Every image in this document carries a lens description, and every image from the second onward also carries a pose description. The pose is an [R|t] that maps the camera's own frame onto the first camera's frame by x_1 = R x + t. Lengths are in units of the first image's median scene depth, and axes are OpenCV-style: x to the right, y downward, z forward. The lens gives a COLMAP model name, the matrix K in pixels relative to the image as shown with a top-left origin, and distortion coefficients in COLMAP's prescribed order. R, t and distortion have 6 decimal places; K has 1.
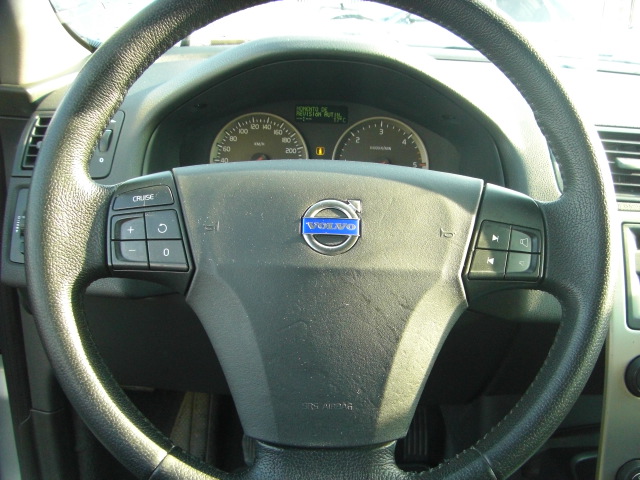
lens RADIAL K [[712.5, 0, 356.6], [0, 712.5, 251.3], [0, 0, 1]] dist [-0.134596, 0.000000]
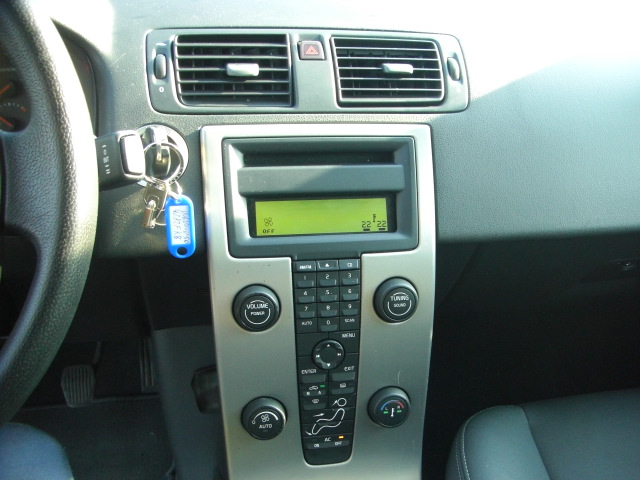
lens RADIAL K [[712.5, 0, 341.7], [0, 712.5, 255.4], [0, 0, 1]] dist [-0.134596, 0.000000]
pose [[0.989285, -0.078899, 0.122839, 0.578102], [0.060838, 0.987647, 0.144400, -0.021033], [-0.132714, -0.135380, 0.981865, 0.109484]]
